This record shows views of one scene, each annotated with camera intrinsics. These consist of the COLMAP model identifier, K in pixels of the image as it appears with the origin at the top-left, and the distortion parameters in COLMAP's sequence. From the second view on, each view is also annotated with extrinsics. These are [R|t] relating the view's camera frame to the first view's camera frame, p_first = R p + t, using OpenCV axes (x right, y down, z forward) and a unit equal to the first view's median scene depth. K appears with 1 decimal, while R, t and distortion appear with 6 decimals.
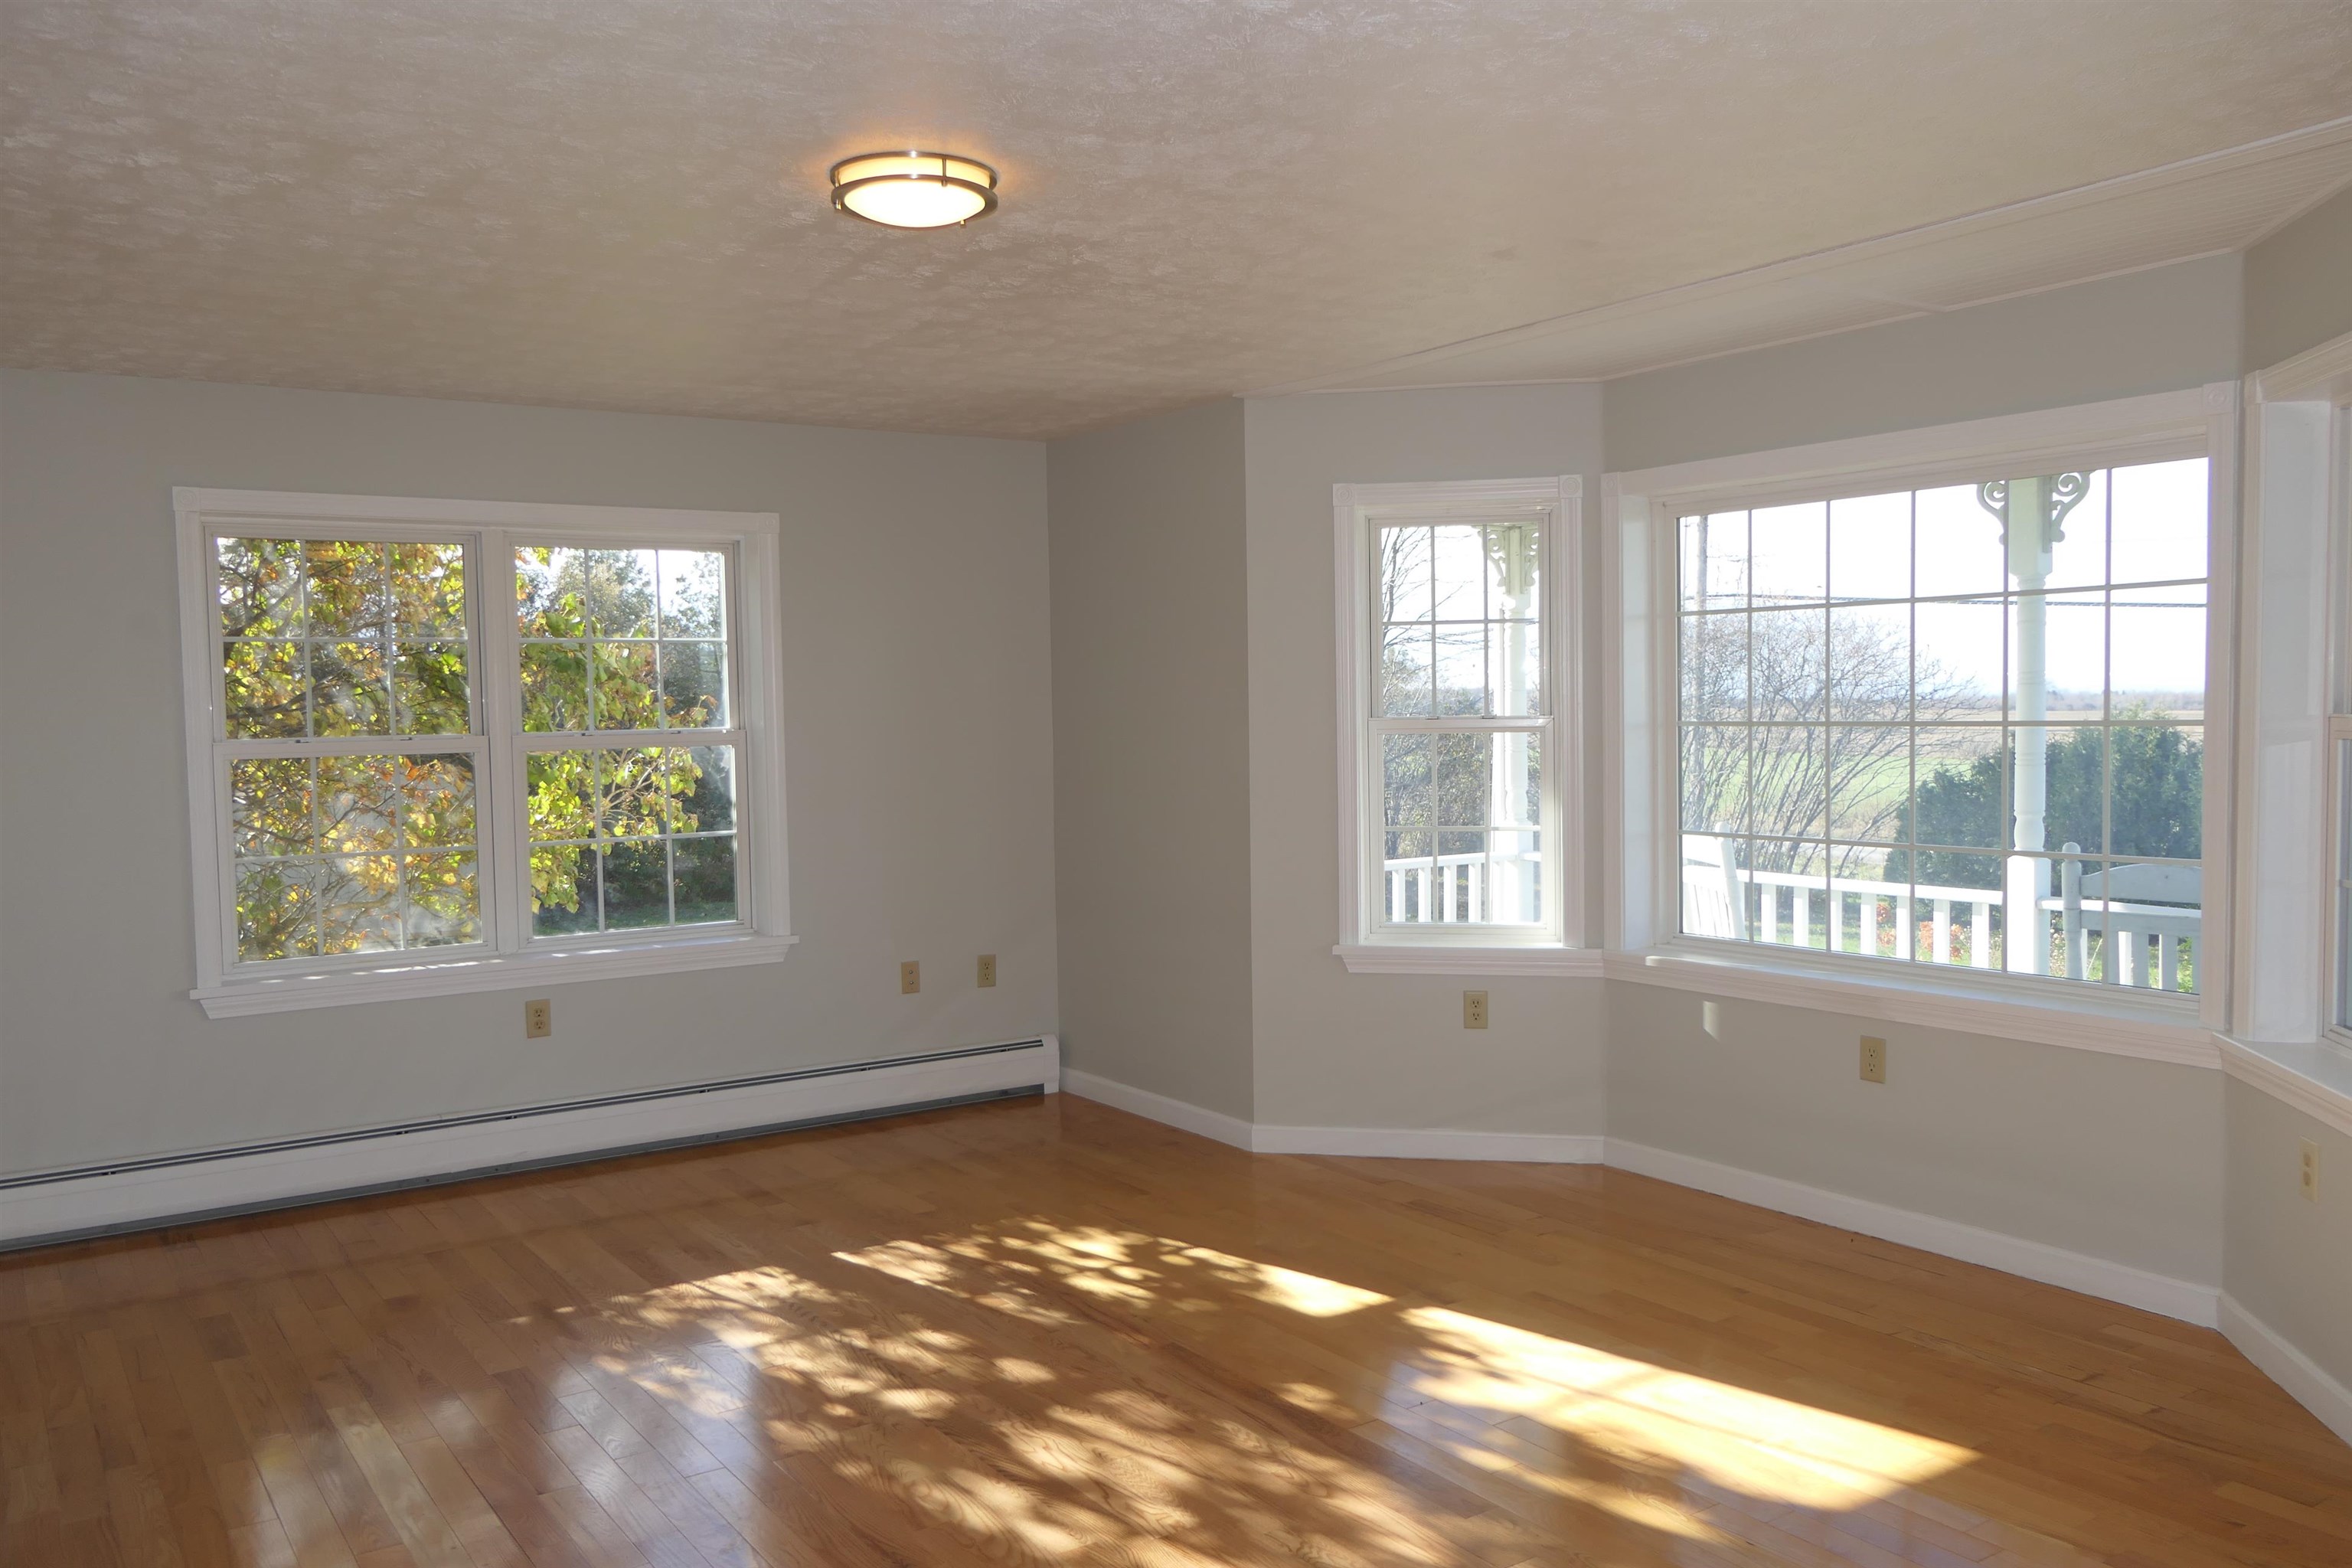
lens RADIAL K [[1776.2, 0, 1176.0], [0, 1776.2, 784.0], [0, 0, 1]] dist [-0.045121, -0.000726]
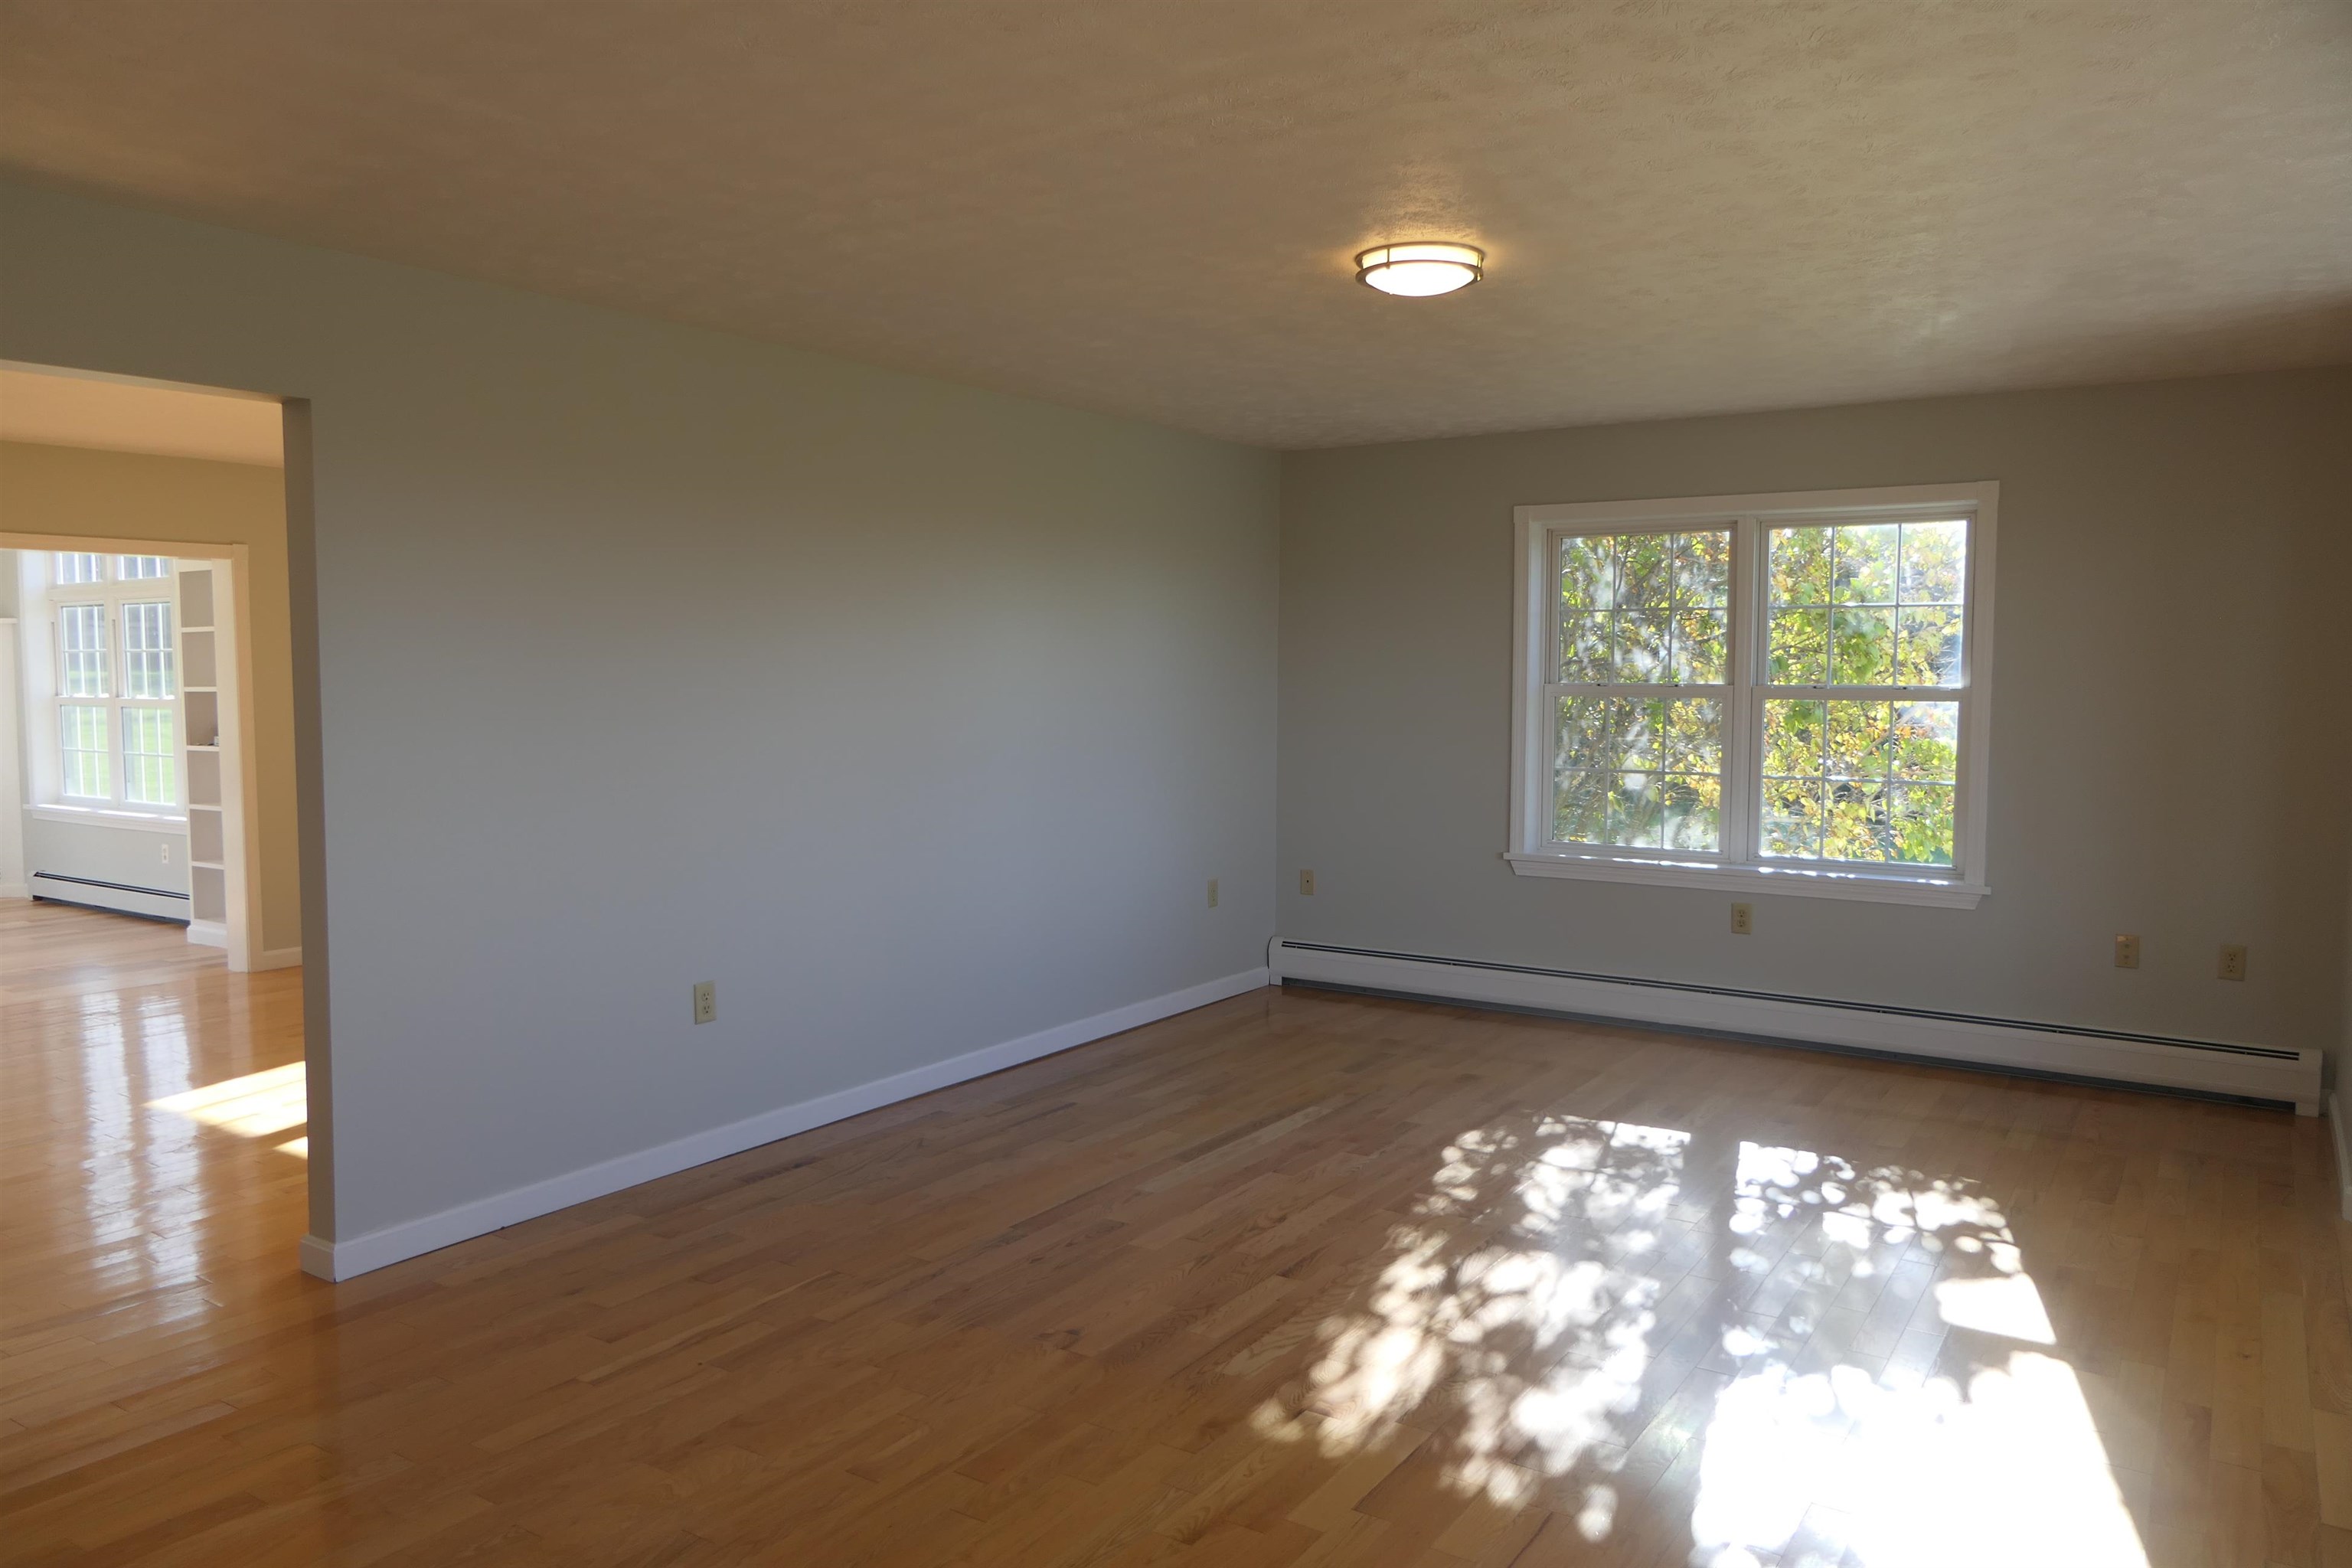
lens RADIAL K [[1629.3, 0, 1176.0], [0, 1629.3, 784.0], [0, 0, 1]] dist [-0.004170, -0.000187]
pose [[0.376213, 0.087183, -0.922422, 0.633379], [-0.051629, 0.995989, 0.073079, -0.026771], [0.925094, 0.020130, 0.379205, 0.247173]]
